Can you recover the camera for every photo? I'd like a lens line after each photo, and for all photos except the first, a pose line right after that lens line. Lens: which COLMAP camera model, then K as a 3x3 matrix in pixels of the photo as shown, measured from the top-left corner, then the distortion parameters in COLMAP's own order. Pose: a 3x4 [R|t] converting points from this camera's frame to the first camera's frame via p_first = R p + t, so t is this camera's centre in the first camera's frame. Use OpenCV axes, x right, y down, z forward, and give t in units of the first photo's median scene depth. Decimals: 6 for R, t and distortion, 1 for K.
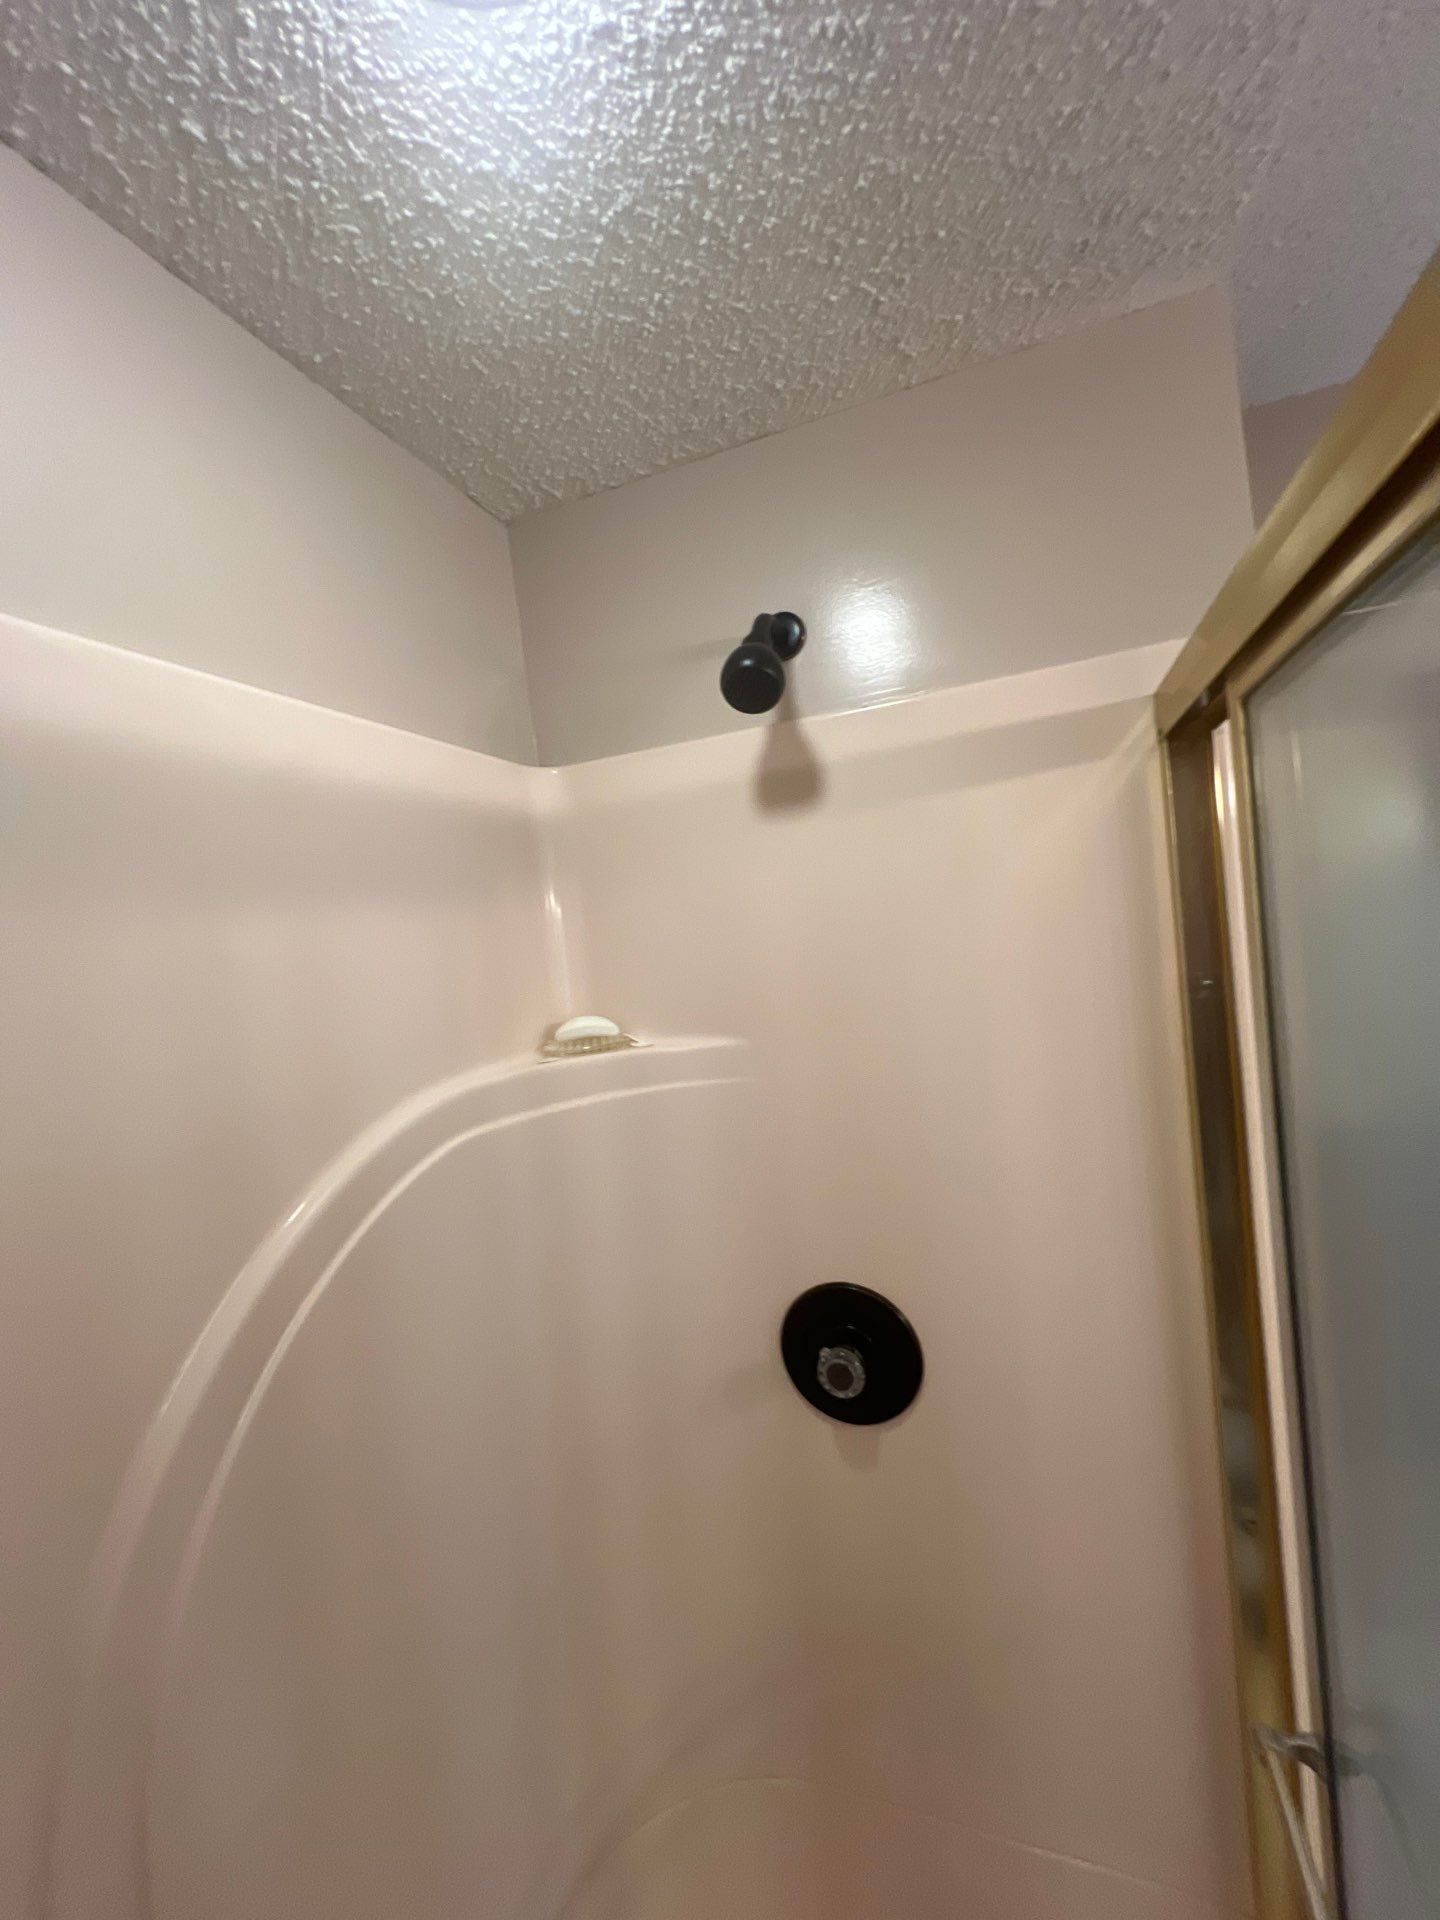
lens RADIAL K [[788.4, 0, 720.0], [0, 788.4, 960.0], [0, 0, 1]] dist [0.002057, 0.000088]
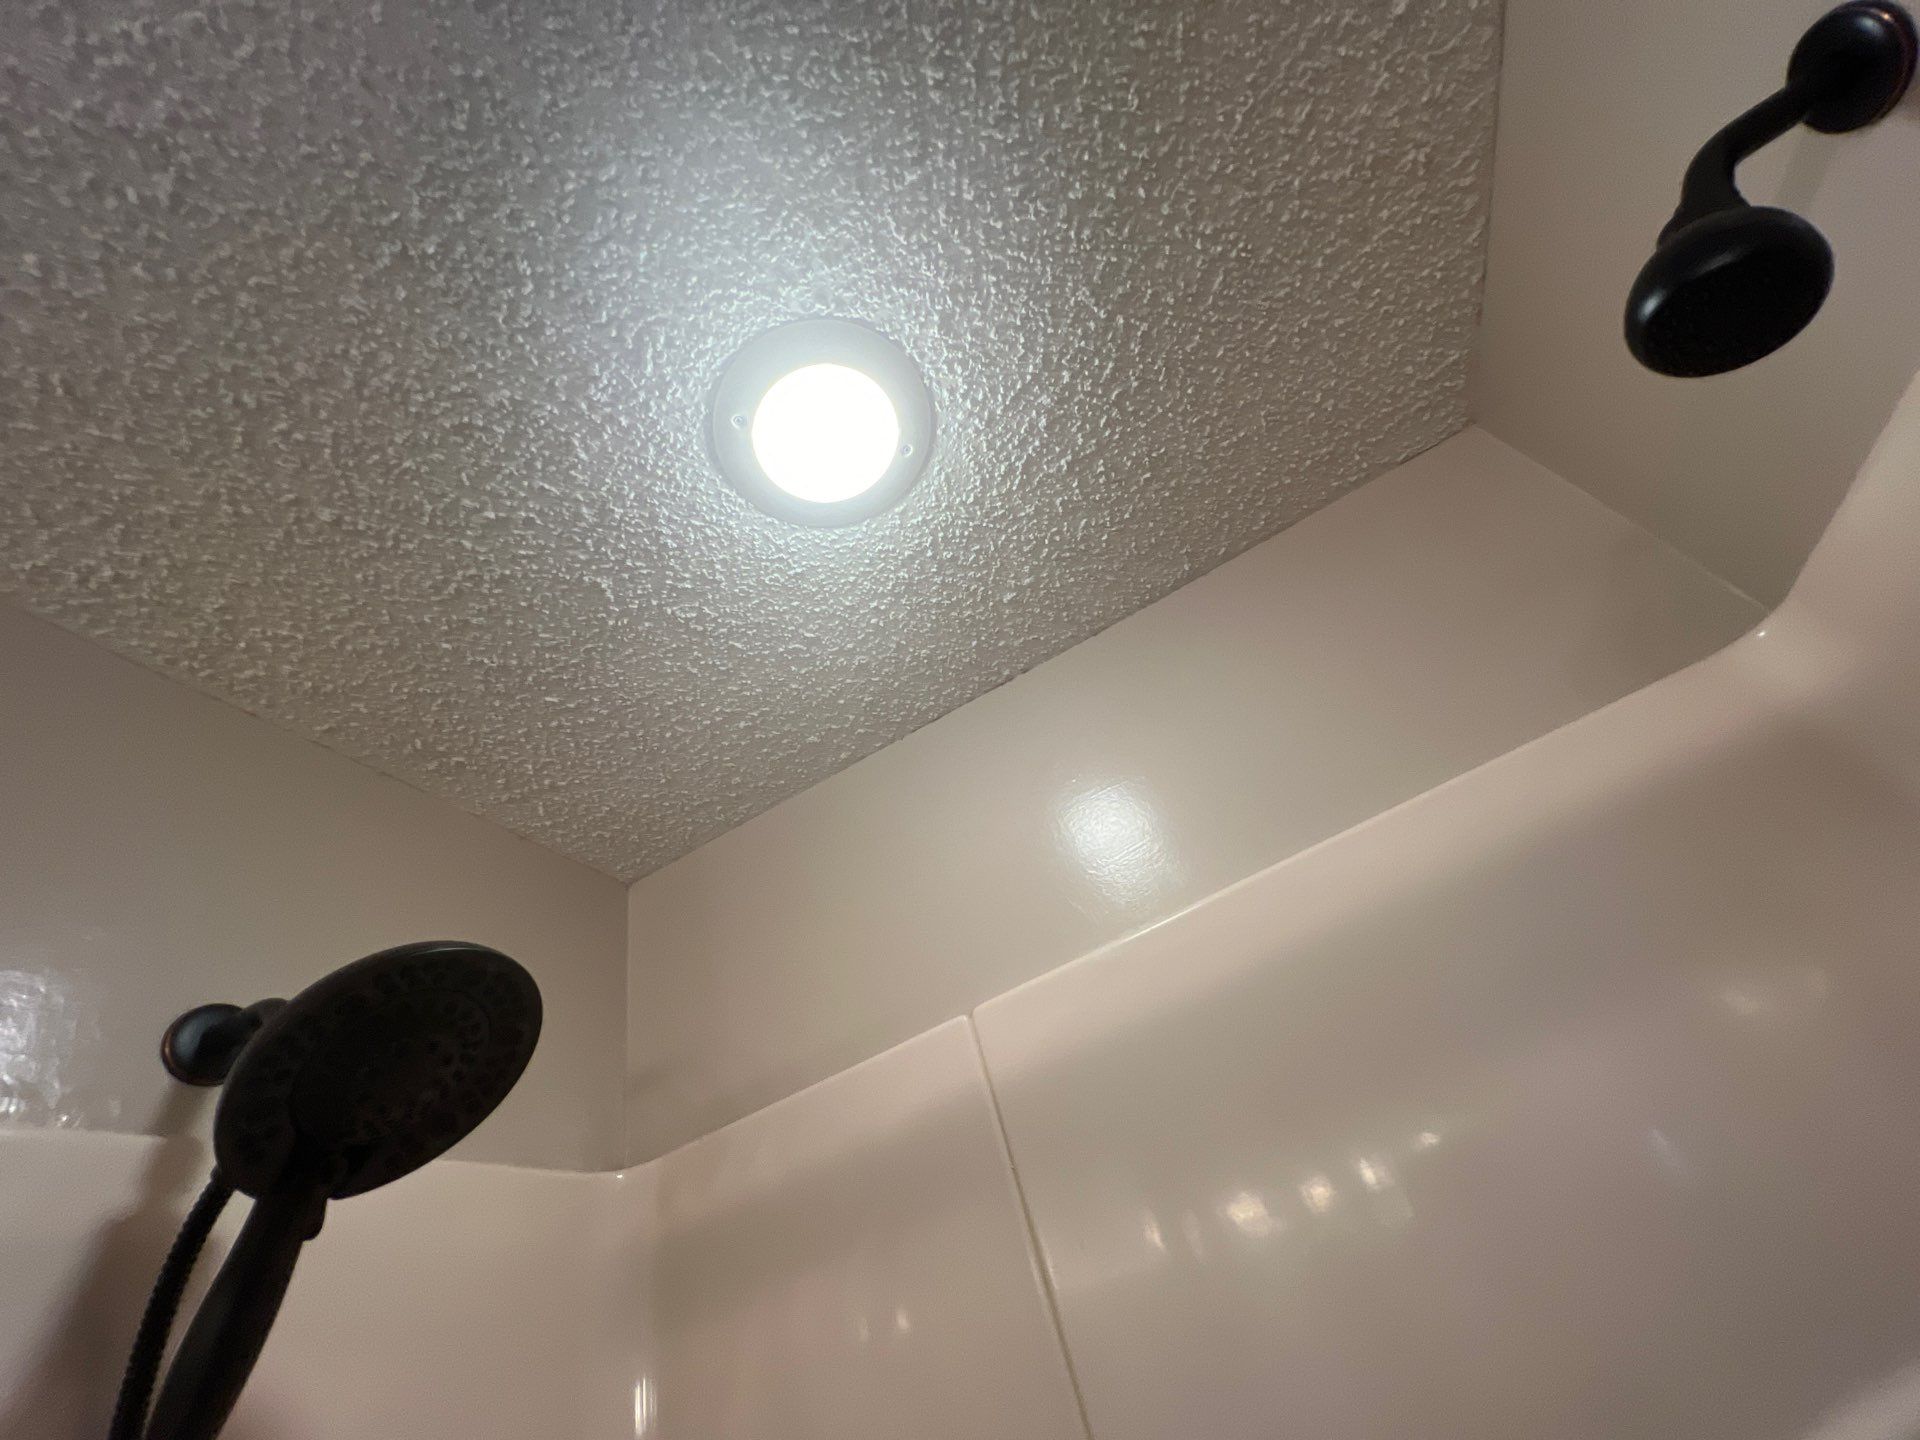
lens RADIAL K [[788.4, 0, 964.4], [0, 788.4, 723.4], [0, 0, 1]] dist [0.002057, 0.000088]
pose [[-0.077752, -0.555697, -0.827741, 0.433387], [0.253411, 0.791971, -0.555486, -0.025416], [0.964229, -0.252948, 0.079242, 0.673692]]
